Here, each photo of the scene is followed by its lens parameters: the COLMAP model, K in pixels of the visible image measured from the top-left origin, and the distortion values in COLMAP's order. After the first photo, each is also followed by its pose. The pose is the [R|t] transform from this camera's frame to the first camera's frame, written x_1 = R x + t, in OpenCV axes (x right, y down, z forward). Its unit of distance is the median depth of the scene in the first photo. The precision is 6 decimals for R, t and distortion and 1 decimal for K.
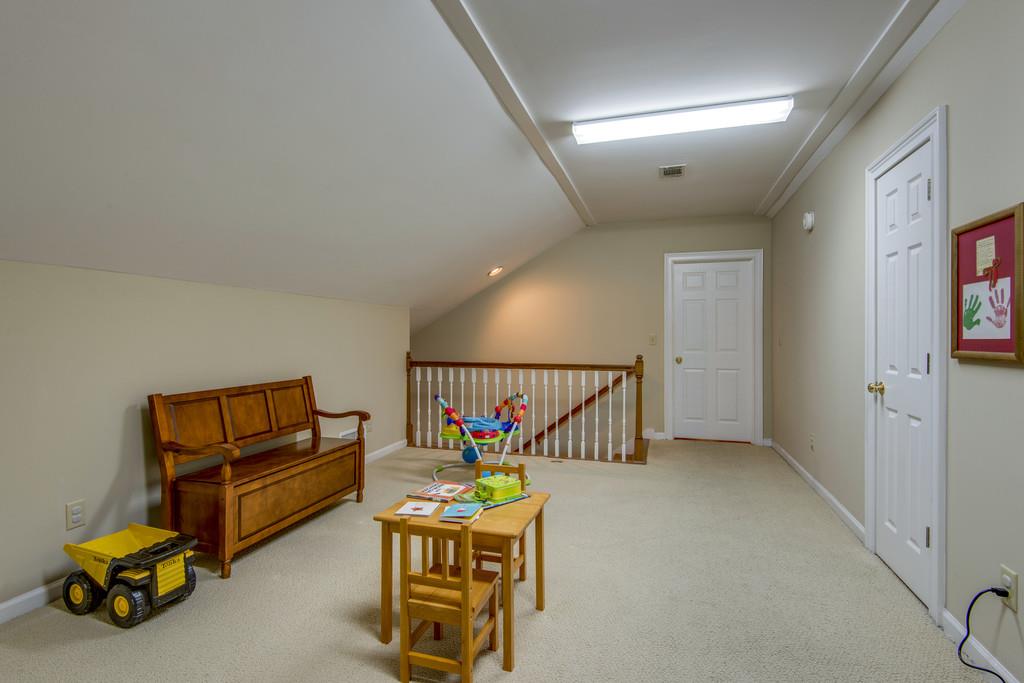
lens RADIAL K [[557.2, 0, 510.3], [0, 557.2, 338.3], [0, 0, 1]] dist [0.035282, -0.000099]
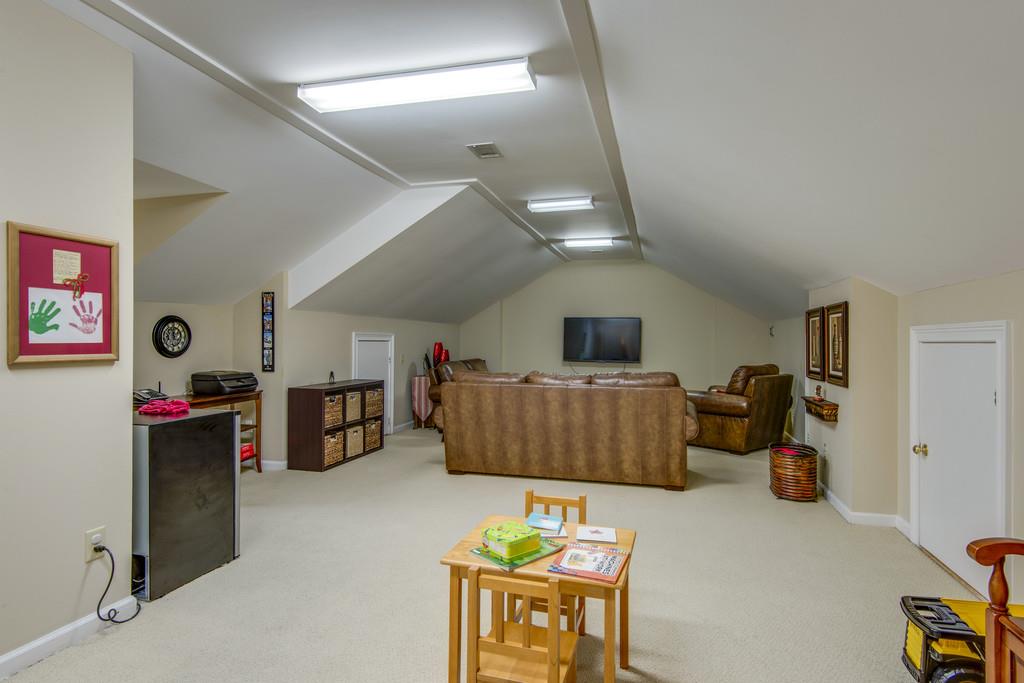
lens RADIAL K [[557.2, 0, 510.1], [0, 557.2, 340.4], [0, 0, 1]] dist [0.035282, -0.000099]
pose [[-0.999786, -0.012206, -0.016705, -0.002703], [-0.012286, 0.999914, 0.004678, -0.019569], [0.016647, 0.004882, -0.999850, 2.127671]]
